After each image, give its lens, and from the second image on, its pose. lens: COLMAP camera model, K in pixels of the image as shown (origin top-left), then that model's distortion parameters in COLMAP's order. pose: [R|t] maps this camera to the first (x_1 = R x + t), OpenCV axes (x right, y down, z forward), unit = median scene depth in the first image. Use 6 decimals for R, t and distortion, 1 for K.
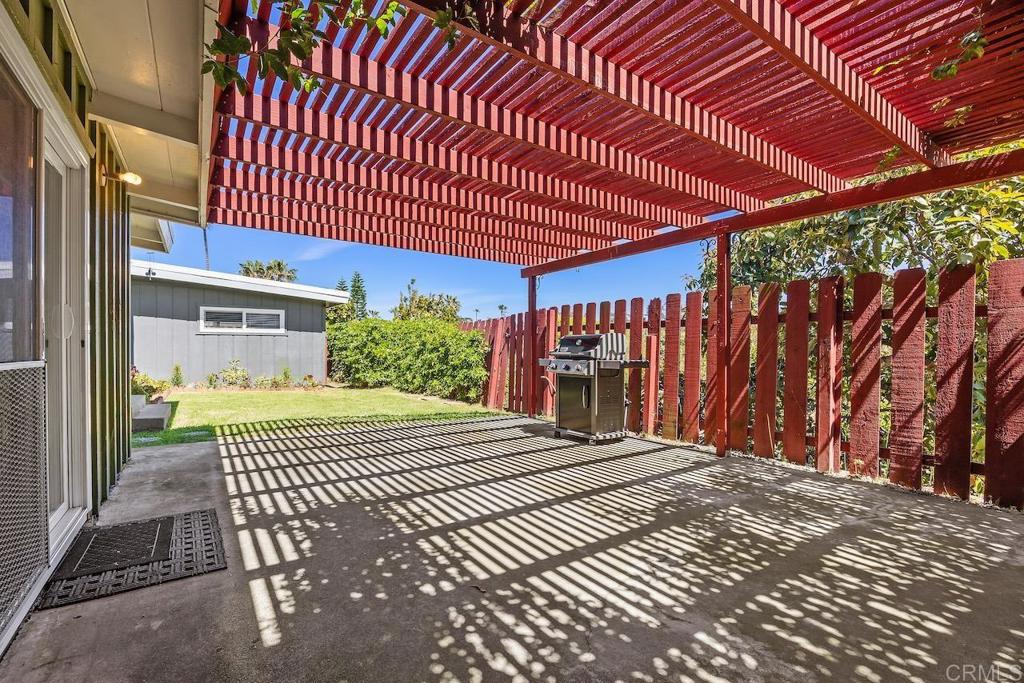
lens RADIAL K [[452.8, 0, 512.0], [0, 452.8, 341.5], [0, 0, 1]] dist [-0.000956, -0.000046]
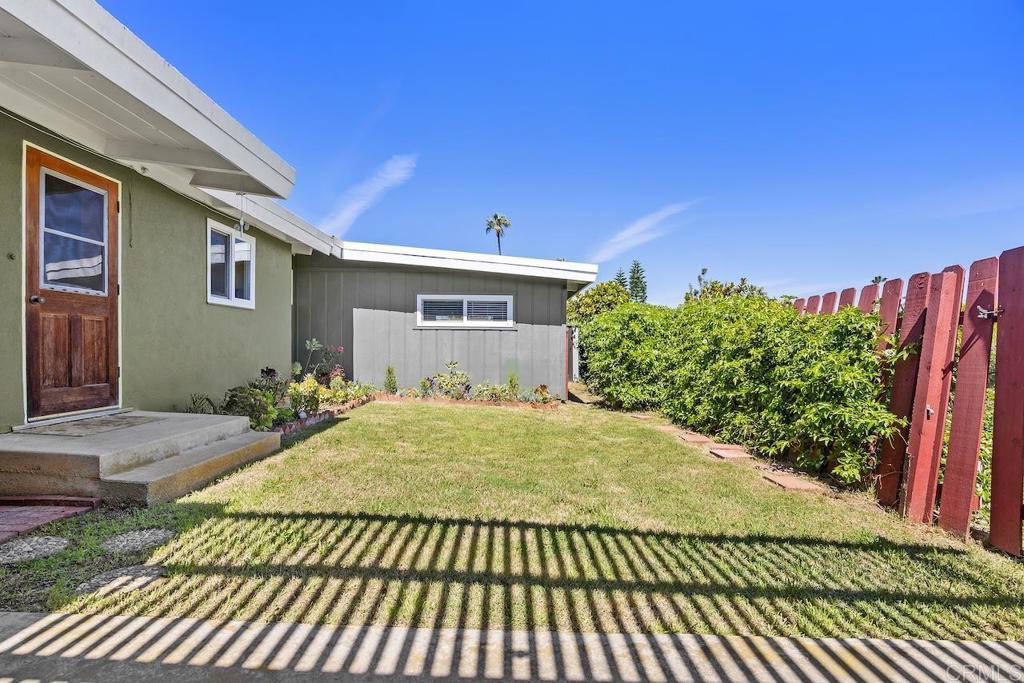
lens RADIAL K [[445.4, 0, 512.0], [0, 445.4, 341.5], [0, 0, 1]] dist [-0.001830, -0.000226]
pose [[0.810582, 0.001285, -0.585624, -0.081227], [-0.000026, 0.999998, 0.002157, 0.004095], [0.585625, -0.001733, 0.810580, 0.425352]]
